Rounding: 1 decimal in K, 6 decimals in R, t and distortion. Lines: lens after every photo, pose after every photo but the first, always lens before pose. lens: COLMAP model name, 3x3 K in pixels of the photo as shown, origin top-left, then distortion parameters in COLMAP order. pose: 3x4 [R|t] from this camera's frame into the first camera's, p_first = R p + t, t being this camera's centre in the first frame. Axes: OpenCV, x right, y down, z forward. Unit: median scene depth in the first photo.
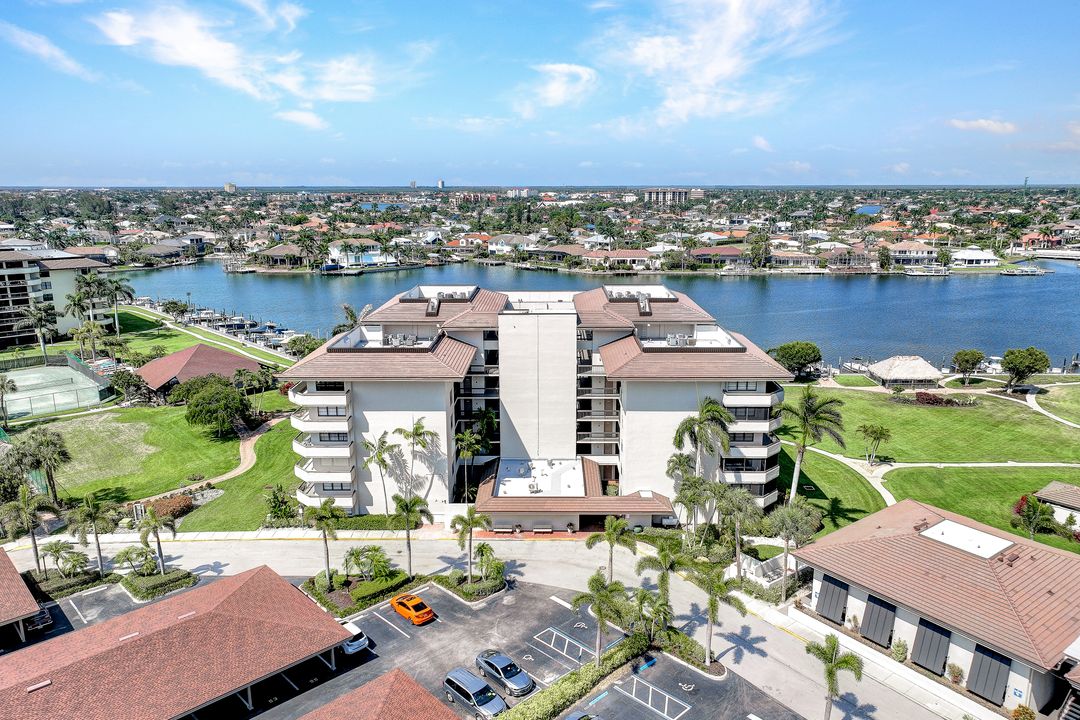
lens RADIAL K [[754.8, 0, 540.0], [0, 754.8, 360.0], [0, 0, 1]] dist [0.006125, -0.000834]
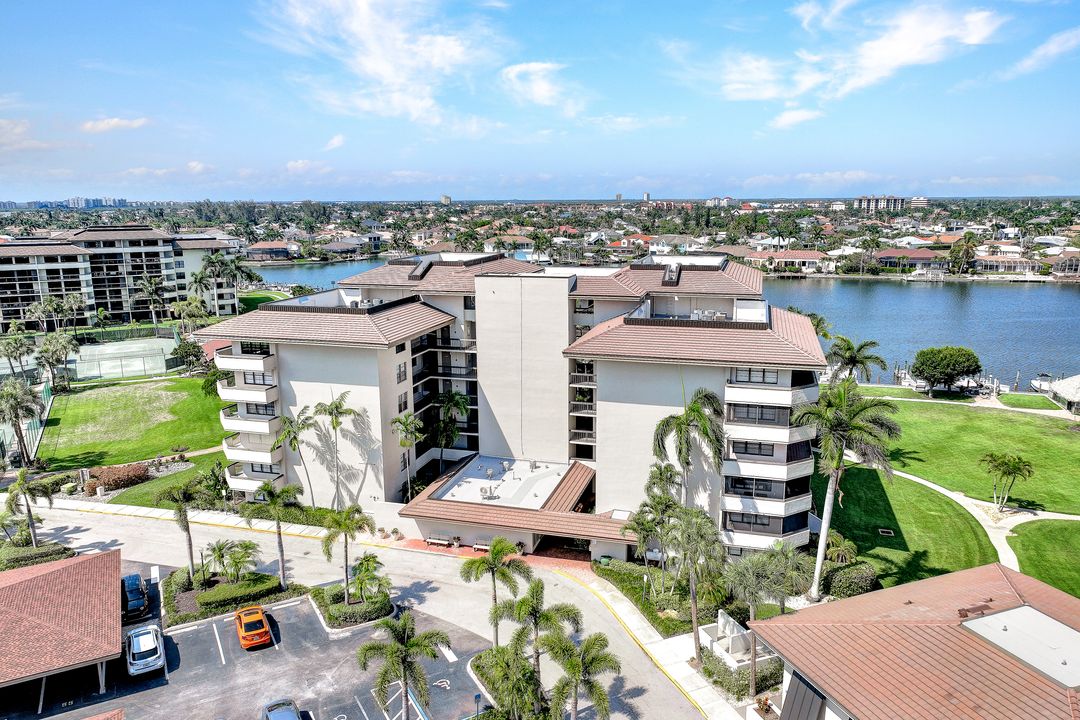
lens RADIAL K [[754.8, 0, 540.0], [0, 754.8, 360.0], [0, 0, 1]] dist [0.006125, -0.000834]
pose [[0.964926, 0.051954, -0.257329, 0.199857], [-0.056167, 0.998380, -0.009043, 0.029431], [0.256442, 0.023179, 0.966282, 0.207606]]
